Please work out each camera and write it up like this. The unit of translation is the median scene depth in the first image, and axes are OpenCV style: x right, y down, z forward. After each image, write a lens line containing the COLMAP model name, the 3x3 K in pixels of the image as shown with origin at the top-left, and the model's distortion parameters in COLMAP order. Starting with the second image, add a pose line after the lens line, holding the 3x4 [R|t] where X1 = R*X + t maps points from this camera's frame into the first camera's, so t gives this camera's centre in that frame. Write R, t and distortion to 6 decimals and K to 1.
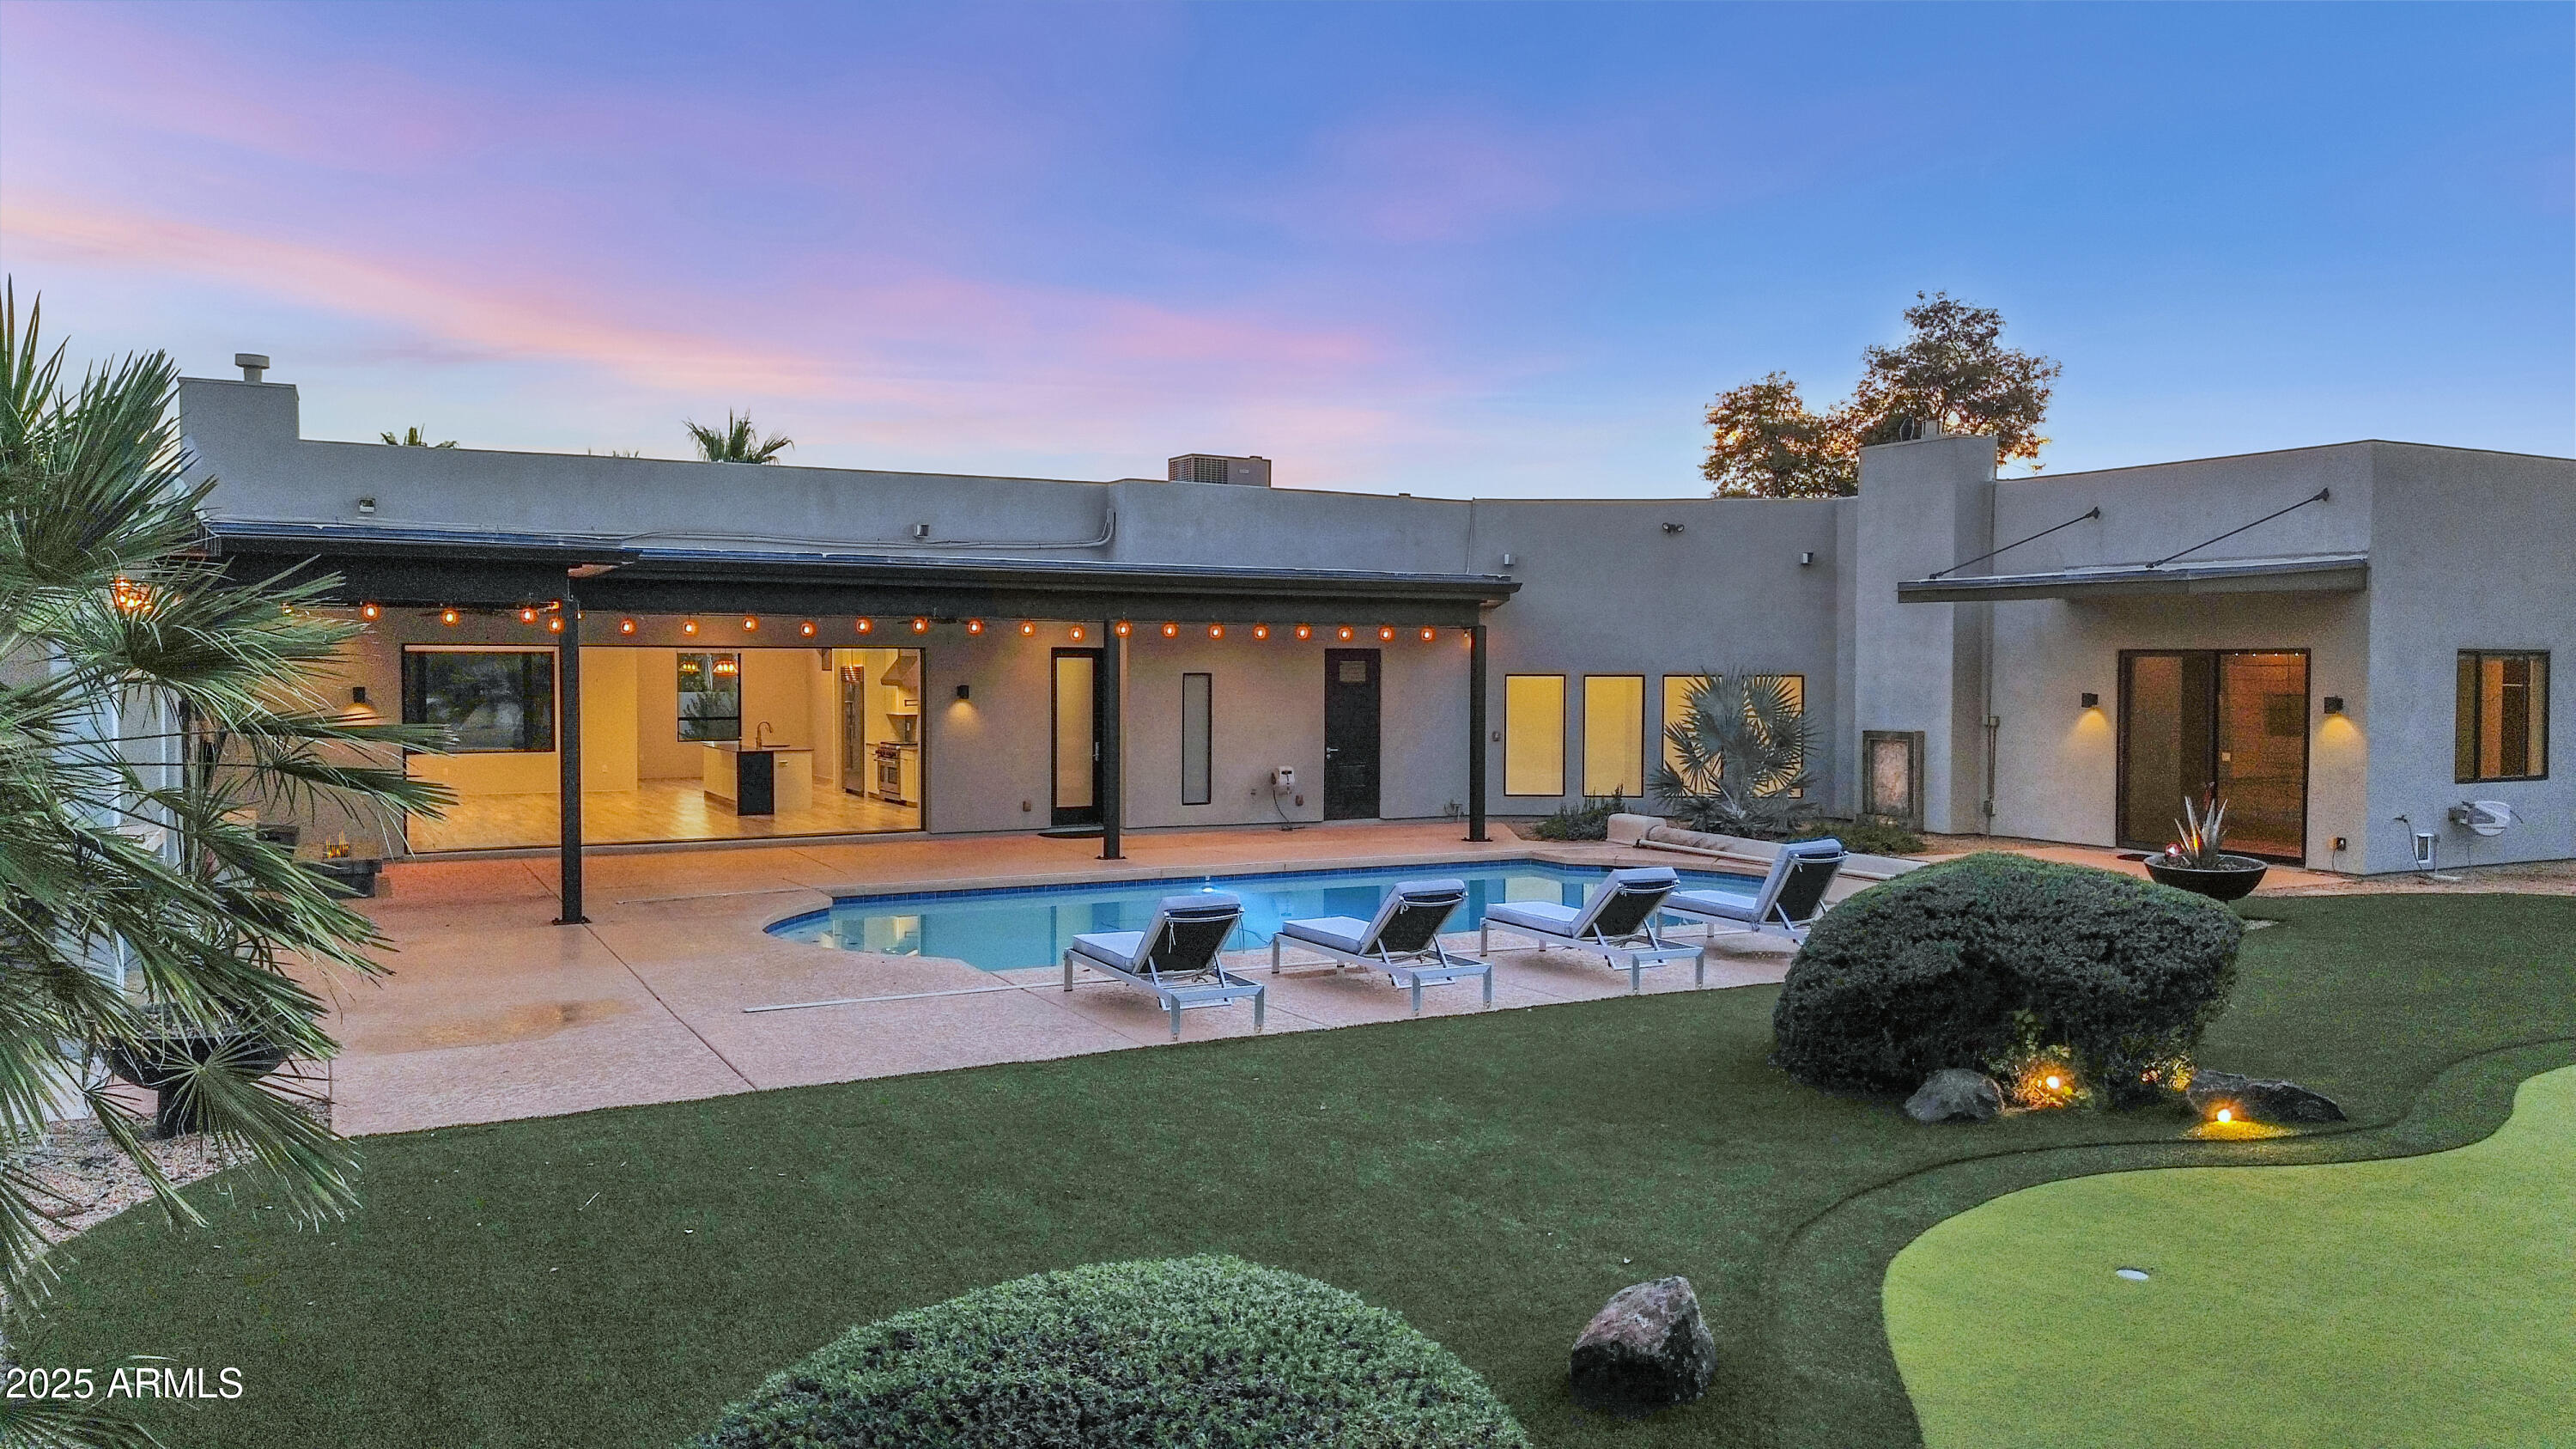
lens RADIAL K [[1801.3, 0, 1292.5], [0, 1801.3, 721.3], [0, 0, 1]] dist [0.093141, -0.101946]
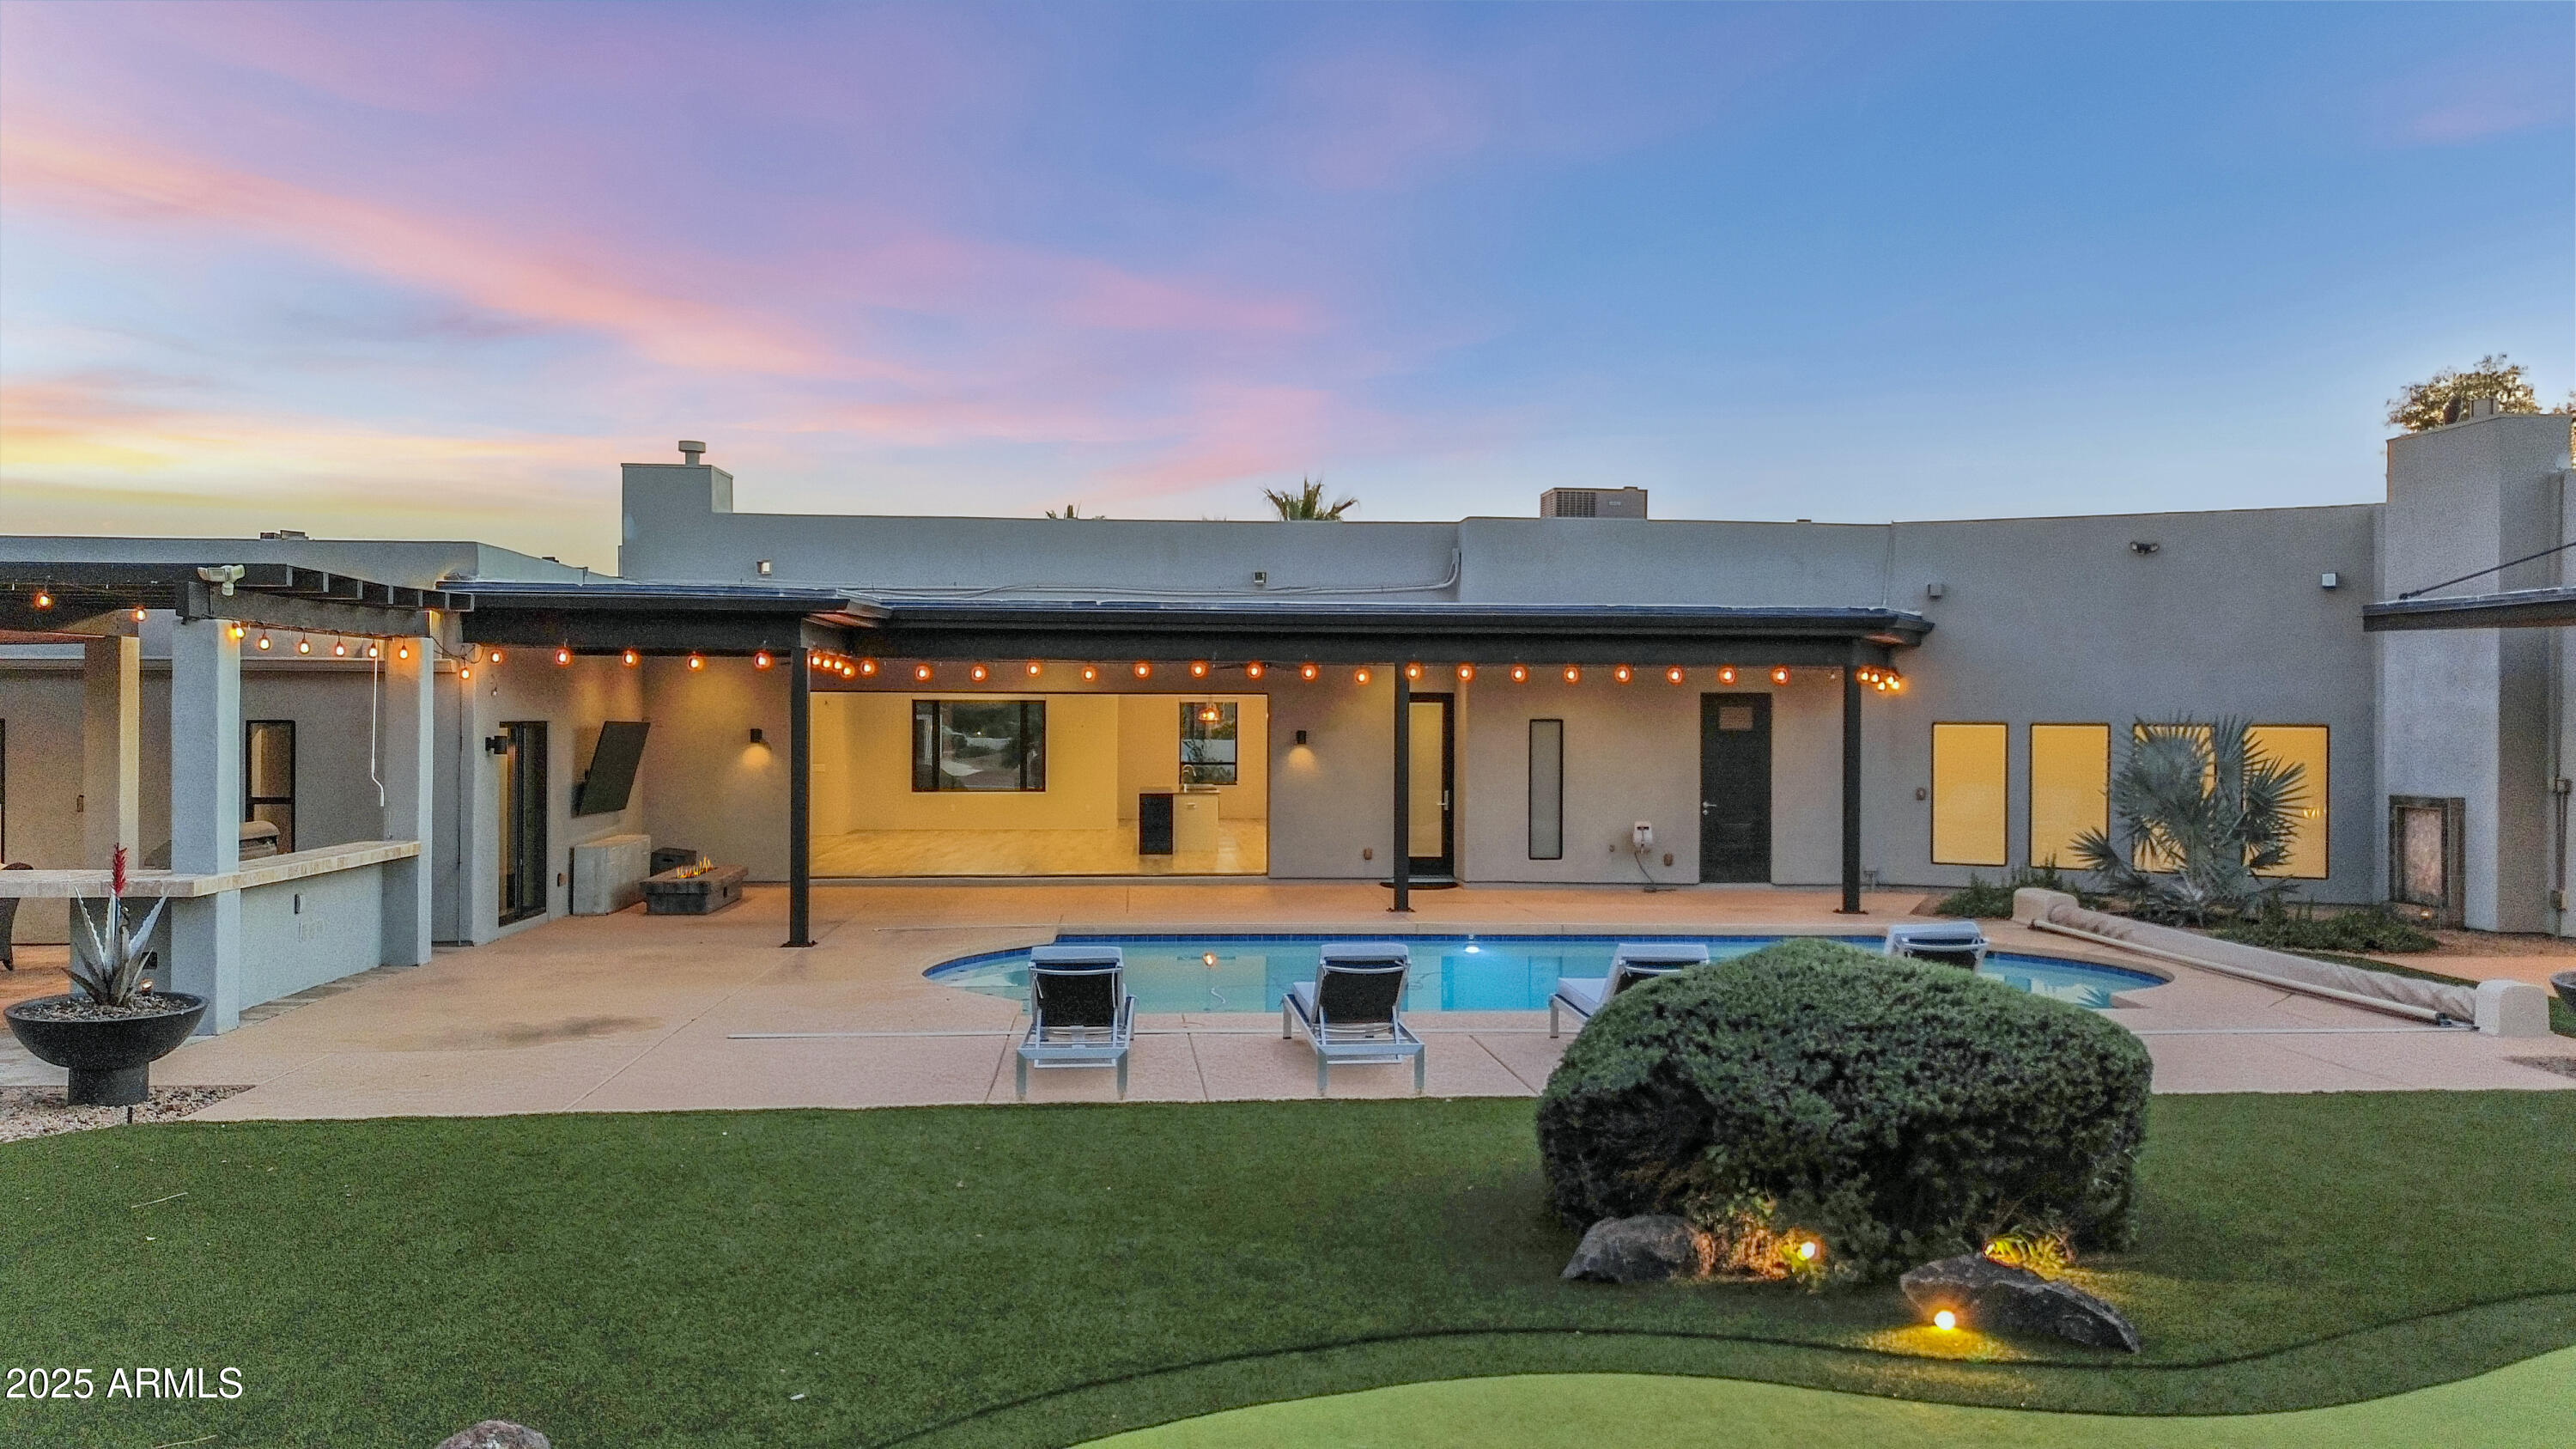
lens RADIAL K [[1801.3, 0, 1292.5], [0, 1801.3, 721.3], [0, 0, 1]] dist [0.093141, -0.101946]
pose [[0.919669, 0.003602, -0.392679, 0.195748], [-0.015232, 0.999533, -0.026505, 0.001329], [0.392400, 0.030357, 0.919294, 0.083397]]
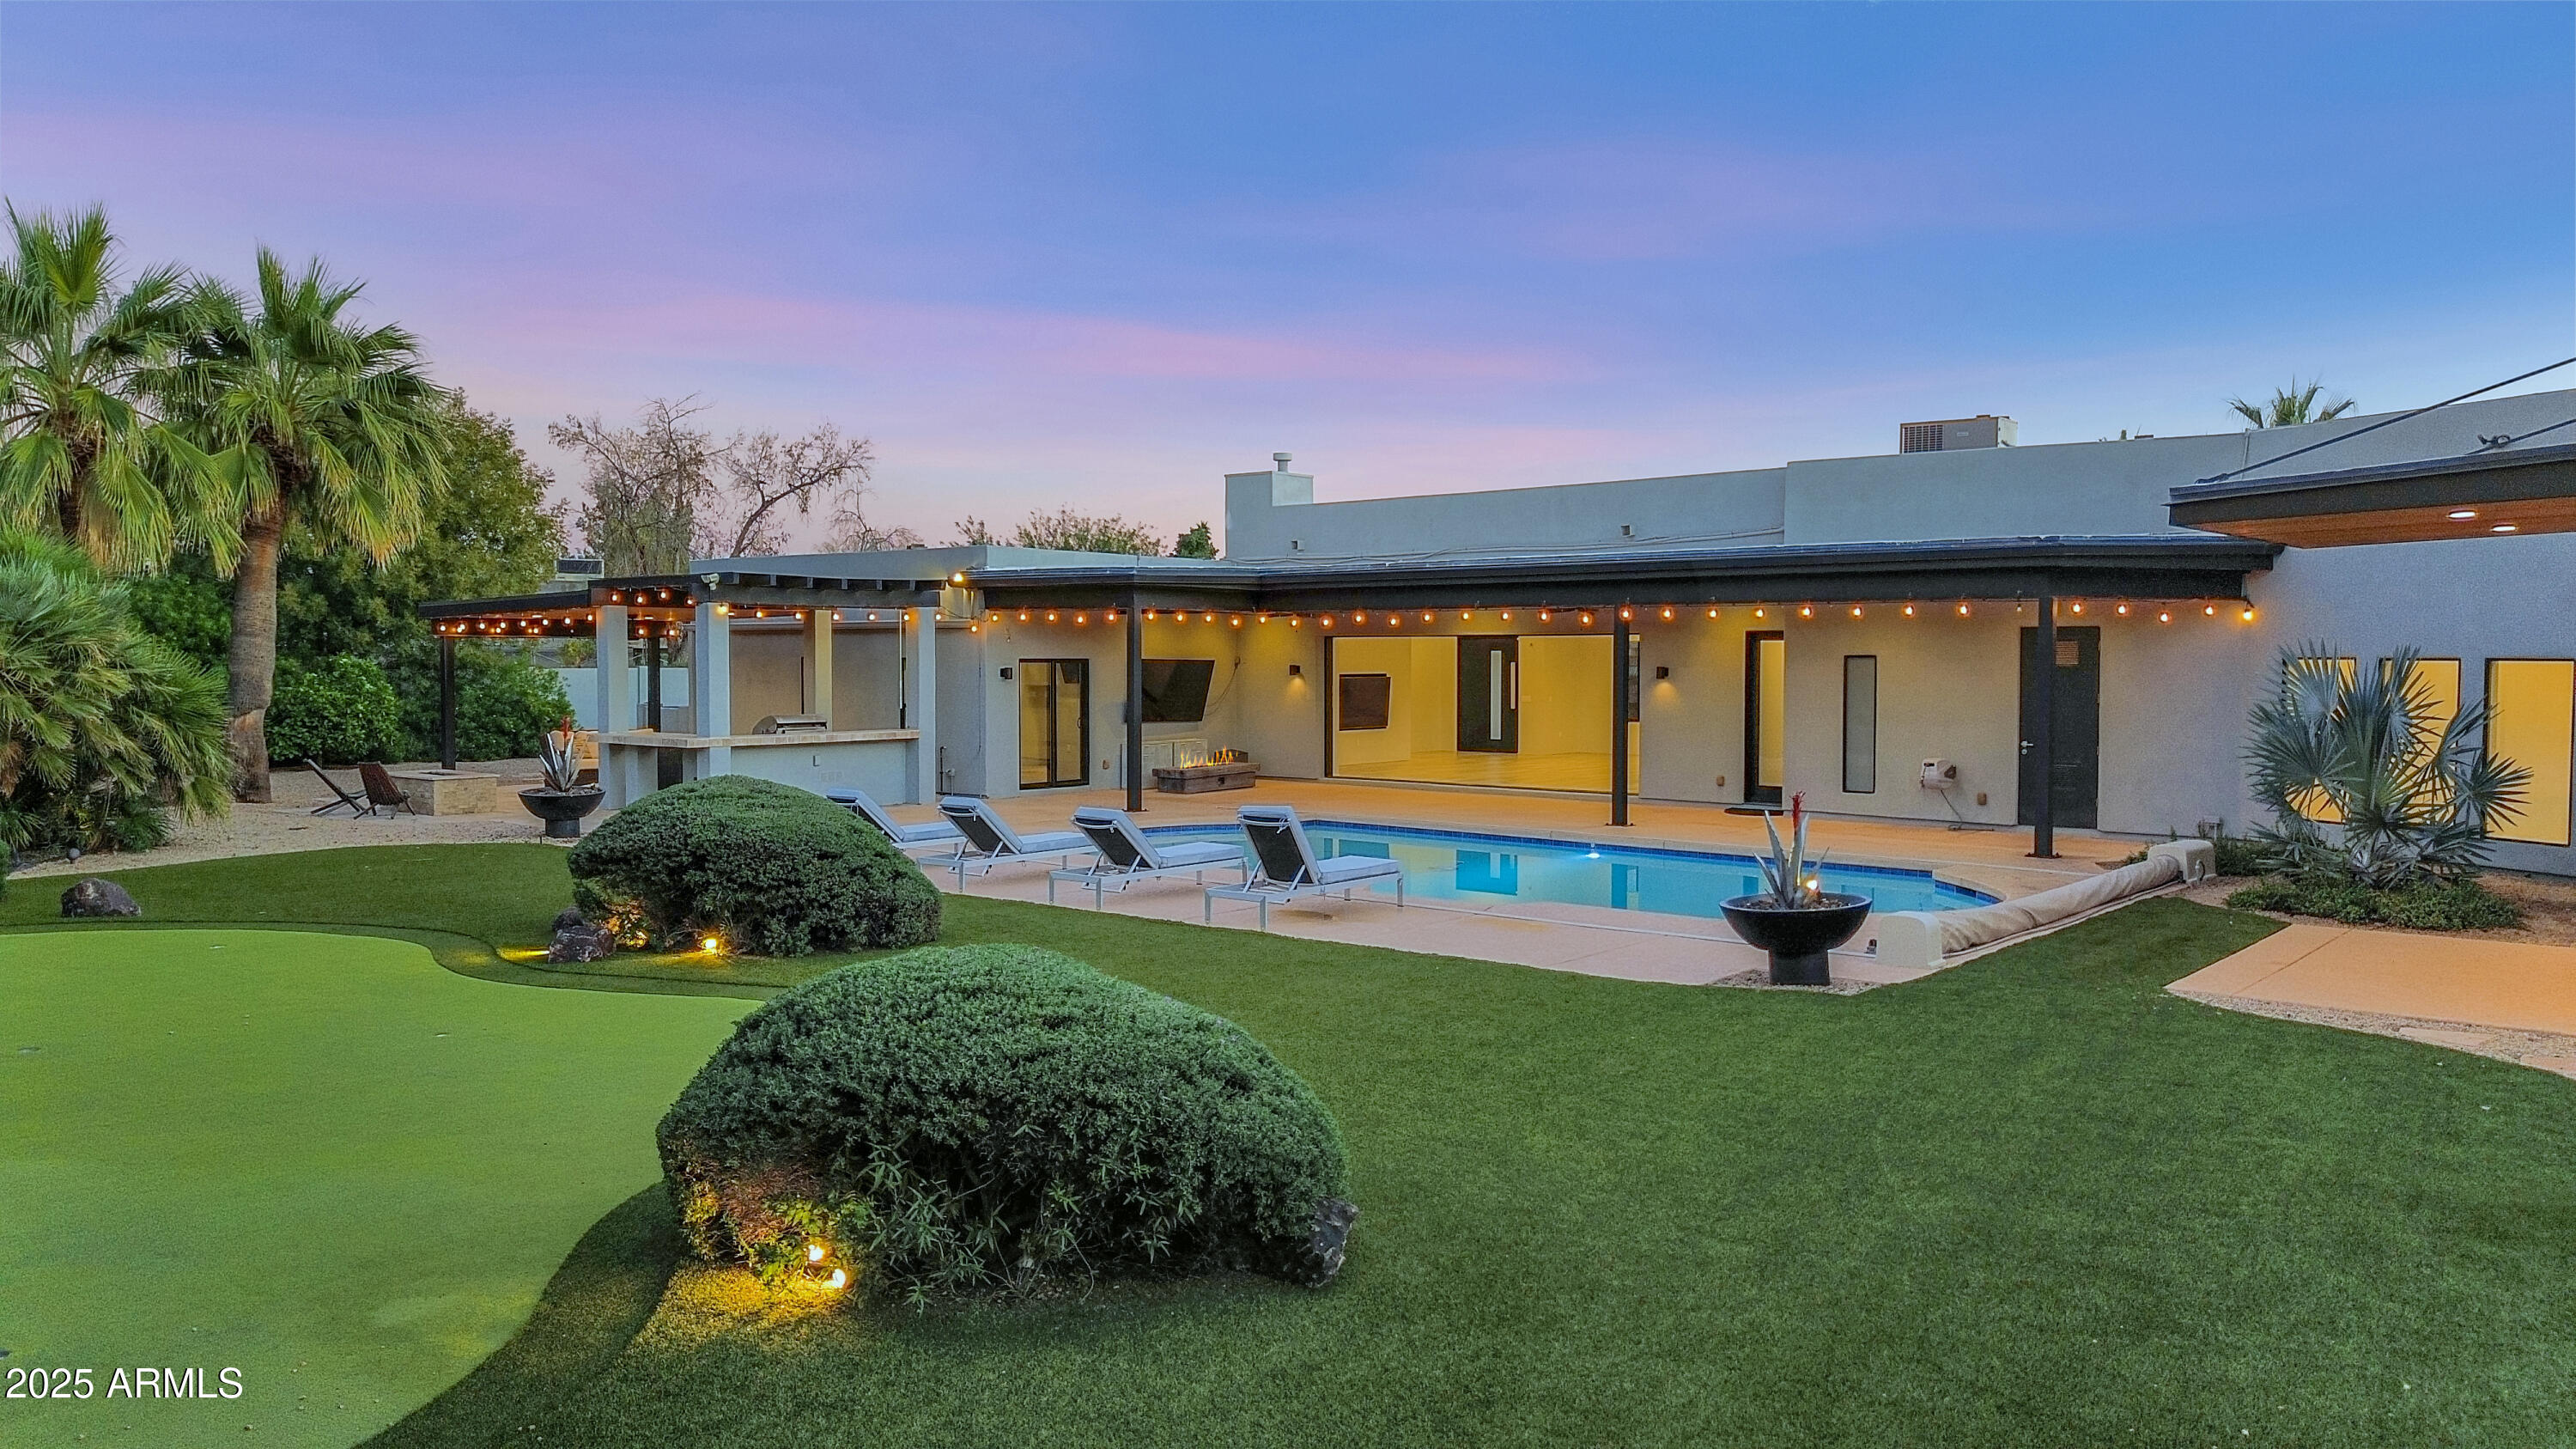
lens RADIAL K [[1801.3, 0, 1292.5], [0, 1801.3, 721.3], [0, 0, 1]] dist [0.093141, -0.101946]
pose [[0.384465, 0.032536, -0.922566, 0.728400], [-0.029893, 0.999293, 0.022785, -0.004718], [0.922656, 0.018818, 0.385166, 0.353047]]
